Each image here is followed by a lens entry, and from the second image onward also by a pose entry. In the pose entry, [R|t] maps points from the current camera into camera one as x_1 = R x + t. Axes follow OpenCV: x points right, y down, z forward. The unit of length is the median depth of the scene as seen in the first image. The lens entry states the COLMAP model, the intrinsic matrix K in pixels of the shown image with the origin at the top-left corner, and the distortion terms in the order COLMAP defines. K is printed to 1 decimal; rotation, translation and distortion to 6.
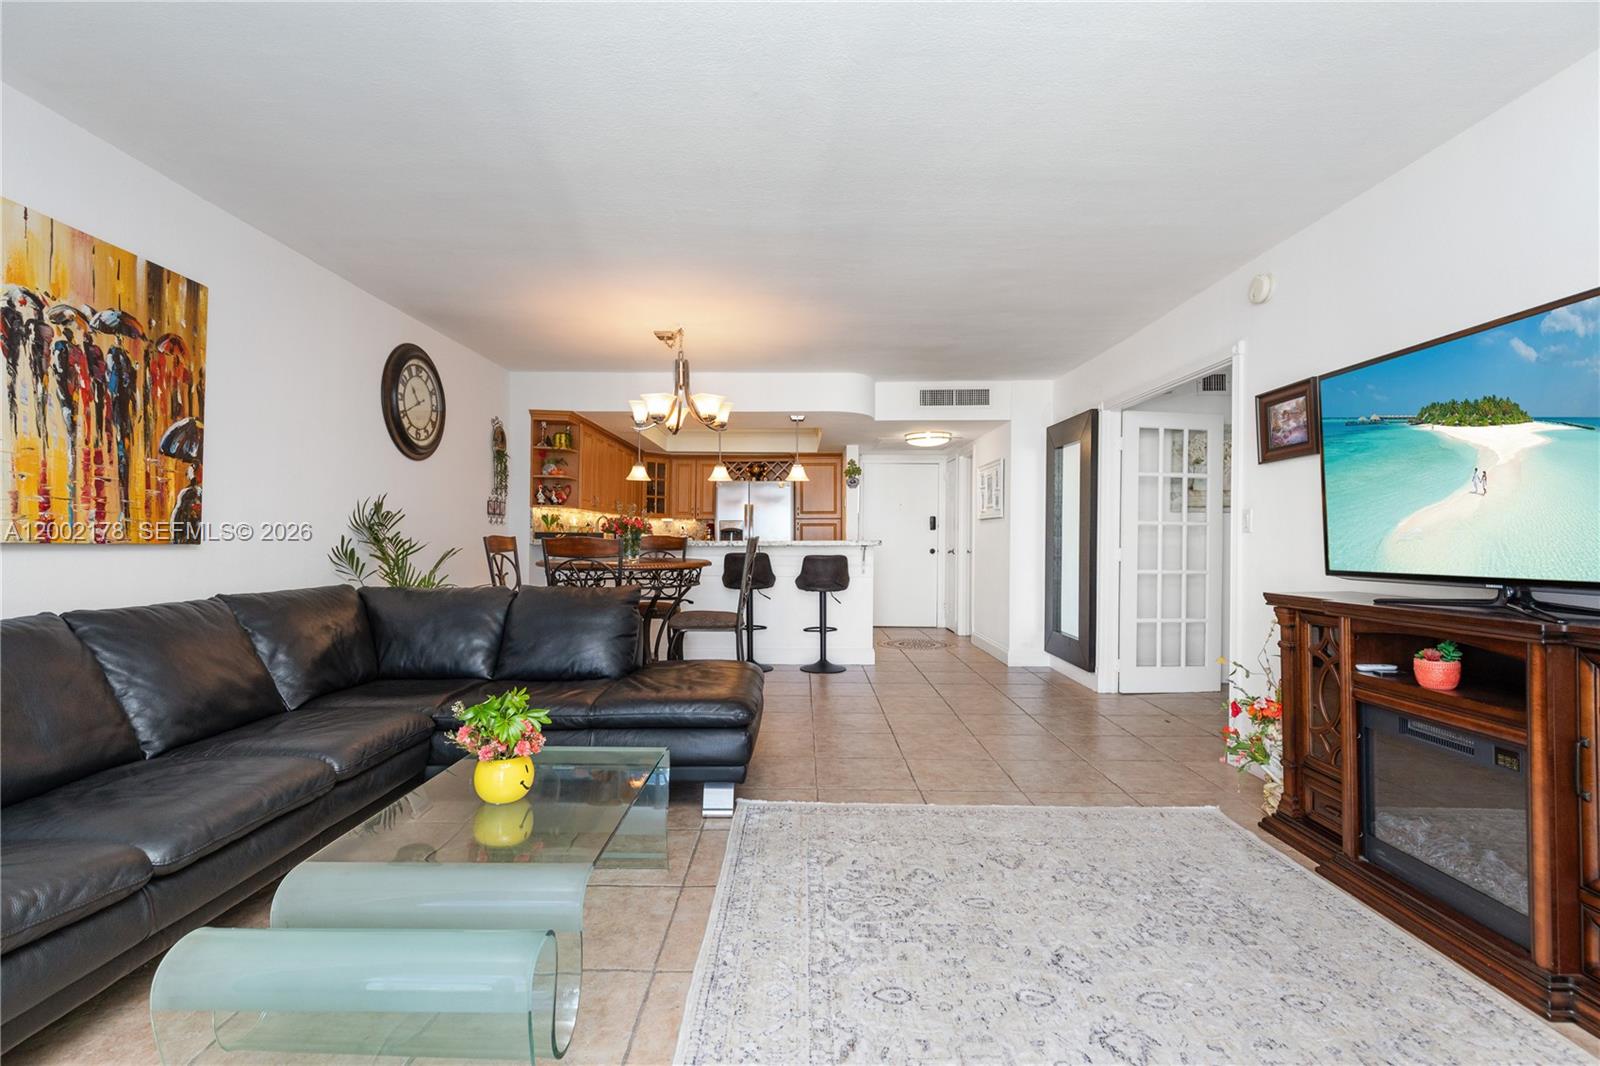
lens RADIAL K [[721.5, 0, 804.2], [0, 721.5, 529.5], [0, 0, 1]] dist [0.006231, -0.002055]
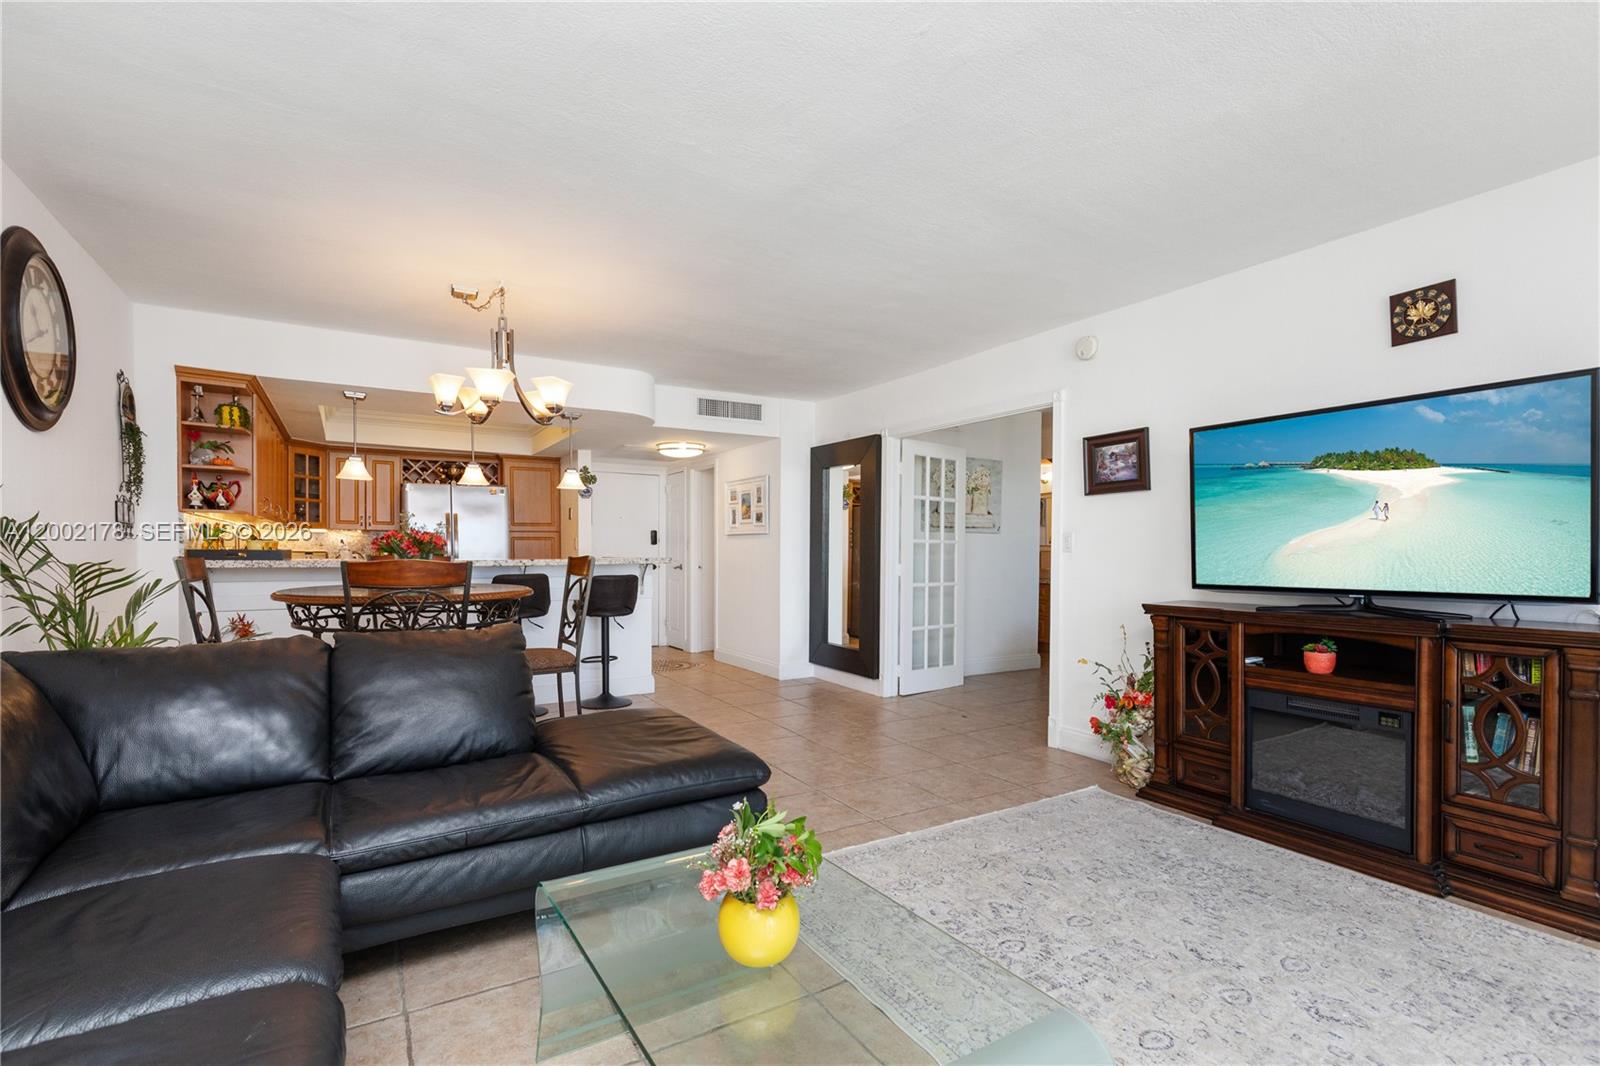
lens RADIAL K [[721.5, 0, 793.7], [0, 721.5, 561.4], [0, 0, 1]] dist [0.006231, -0.002055]
pose [[0.858992, -0.009223, 0.511906, -0.473024], [-0.005459, 0.999616, 0.027171, -0.012792], [-0.511960, -0.026134, 0.858612, 0.260500]]
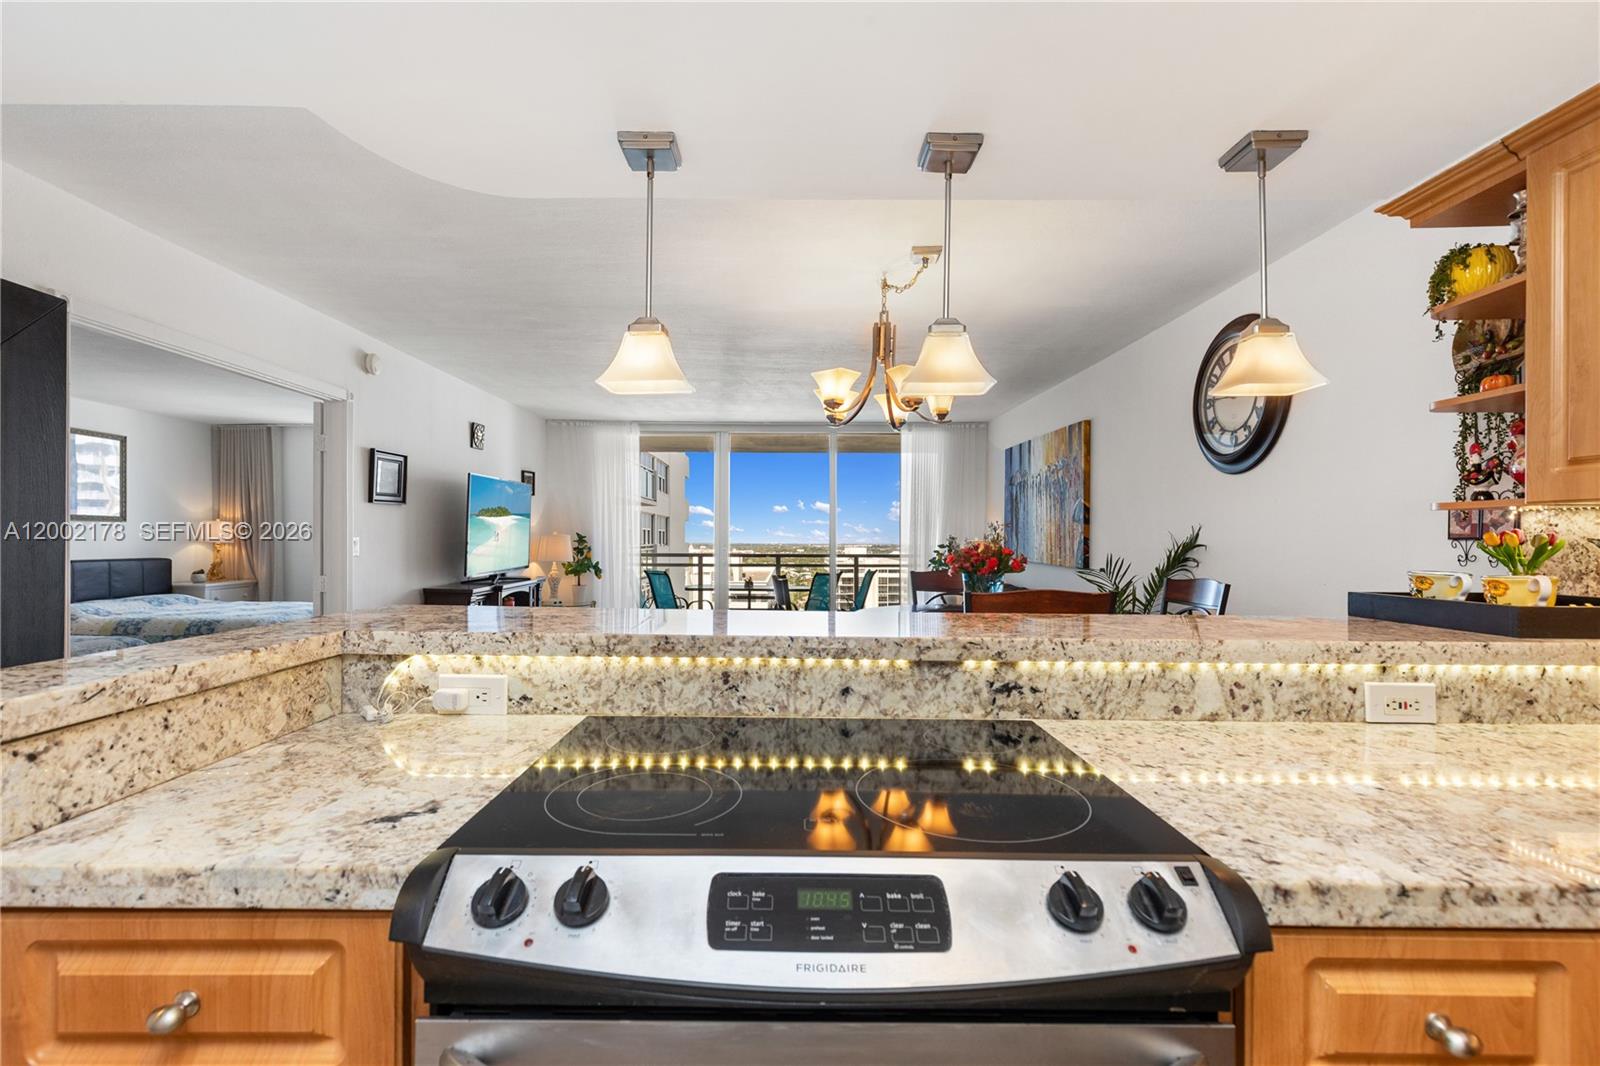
lens RADIAL K [[721.5, 0, 781.2], [0, 721.5, 538.3], [0, 0, 1]] dist [0.006231, -0.002055]
pose [[-0.999747, -0.012103, 0.018979, -0.141594], [-0.012332, 0.999852, -0.012001, -0.024139], [-0.018831, -0.012232, -0.999748, 2.686693]]
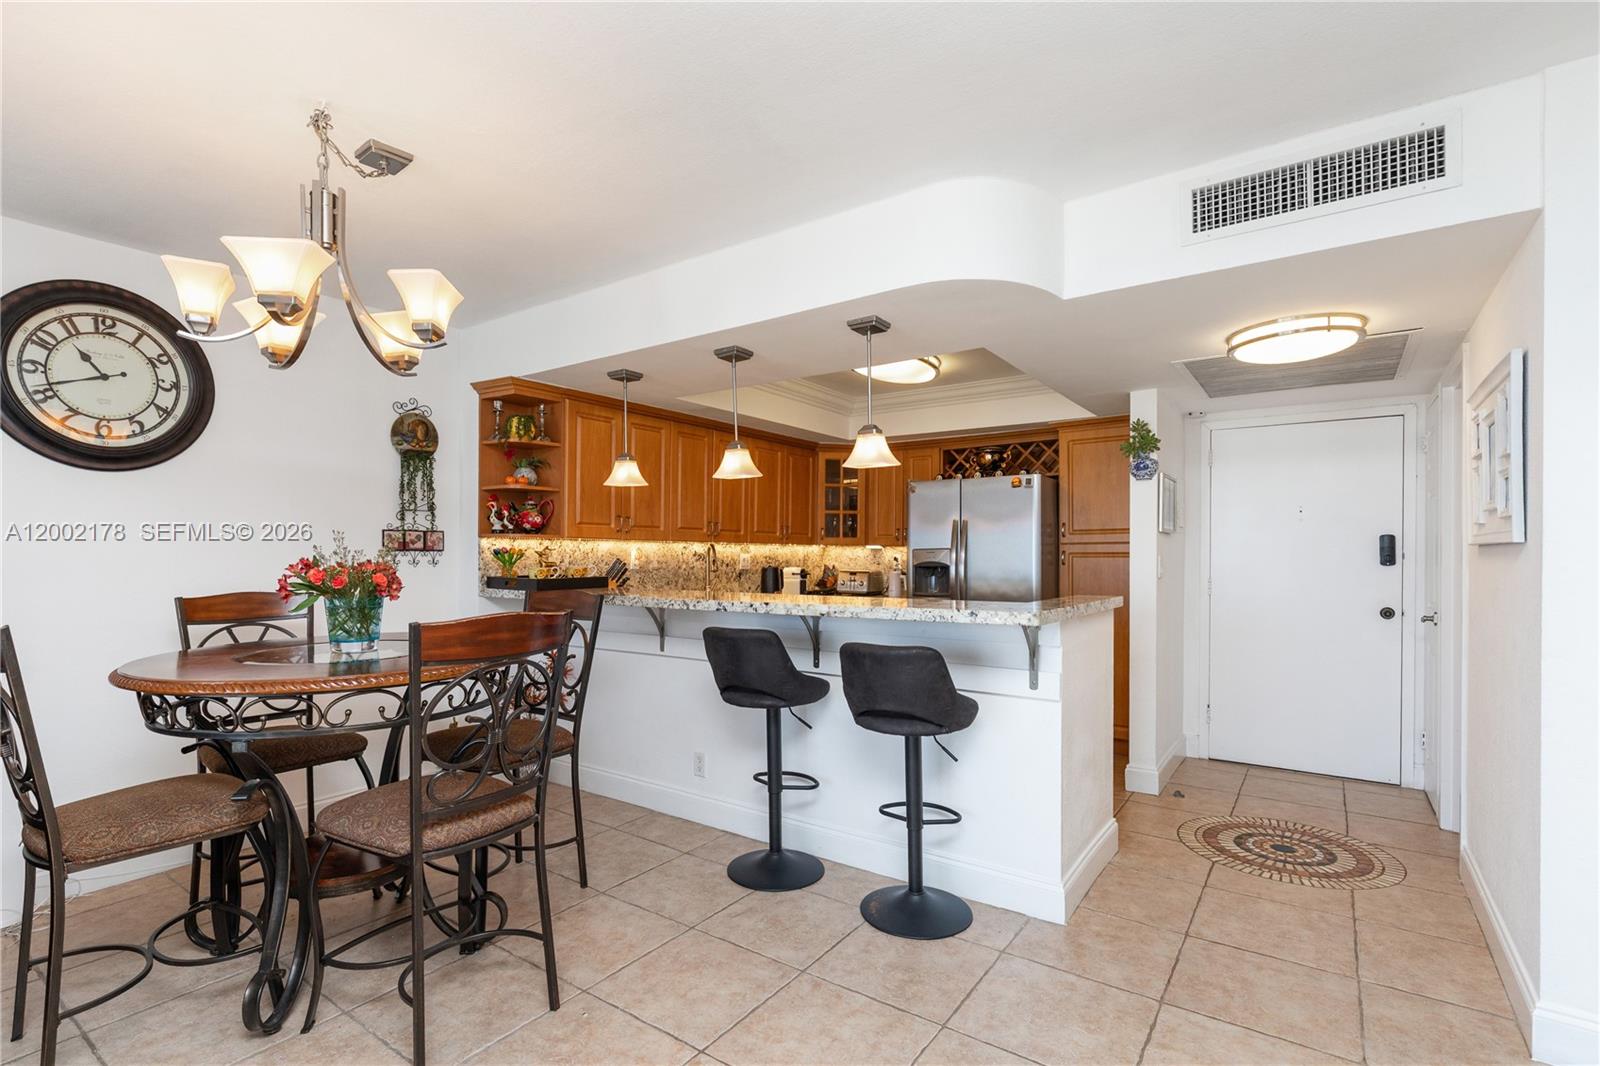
lens RADIAL K [[755.8, 0, 782.8], [0, 755.8, 547.4], [0, 0, 1]] dist [-0.002496, -0.000449]
pose [[0.806750, -0.005883, -0.590864, 0.472545], [0.007423, 0.999972, 0.000180, -0.040879], [0.590847, -0.004531, 0.806771, 1.261105]]
